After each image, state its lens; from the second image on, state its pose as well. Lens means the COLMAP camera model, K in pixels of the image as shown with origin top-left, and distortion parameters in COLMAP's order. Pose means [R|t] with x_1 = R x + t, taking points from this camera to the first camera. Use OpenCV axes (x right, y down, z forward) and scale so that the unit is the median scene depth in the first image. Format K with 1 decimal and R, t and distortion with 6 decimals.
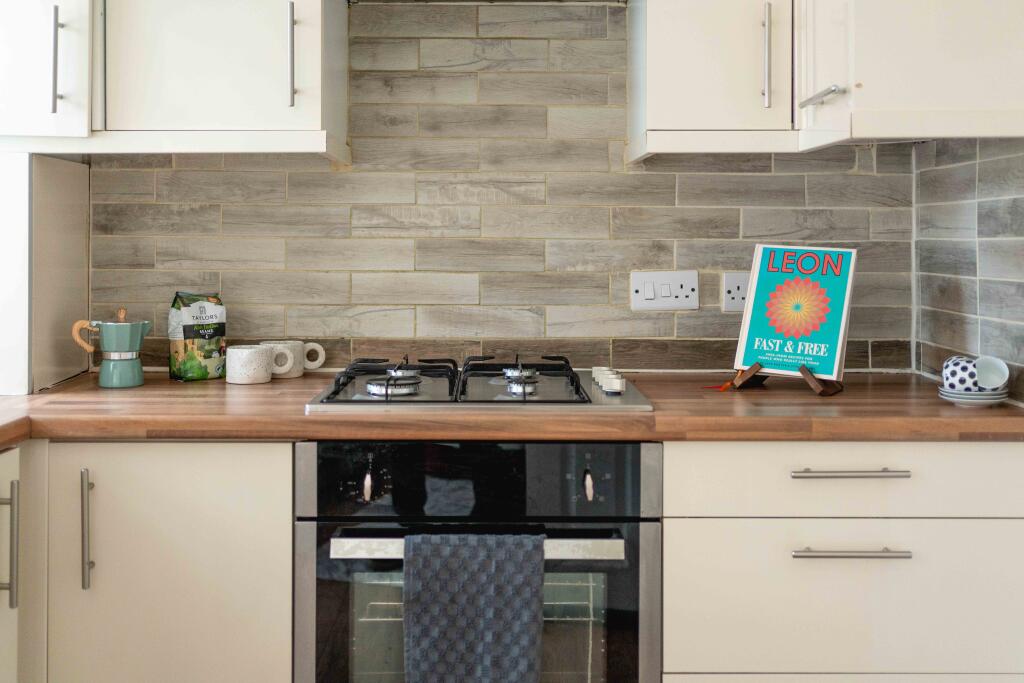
lens RADIAL K [[1082.3, 0, 512.5], [0, 1082.3, 240.2], [0, 0, 1]] dist [-0.000088, -0.002160]
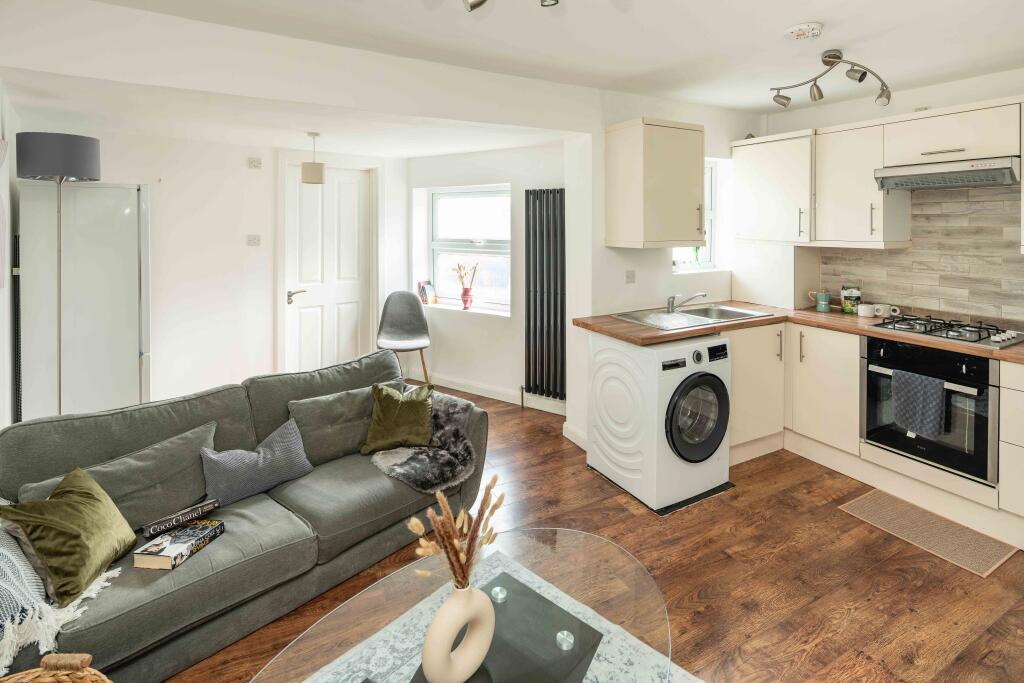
lens RADIAL K [[504.0, 0, 509.6], [0, 504.0, 233.7], [0, 0, 1]] dist [-0.000612, -0.000364]
pose [[0.470278, 0.016505, -0.882364, 0.559762], [0.001411, 0.999810, 0.019454, -0.139936], [0.882517, -0.010394, 0.470166, -0.612973]]
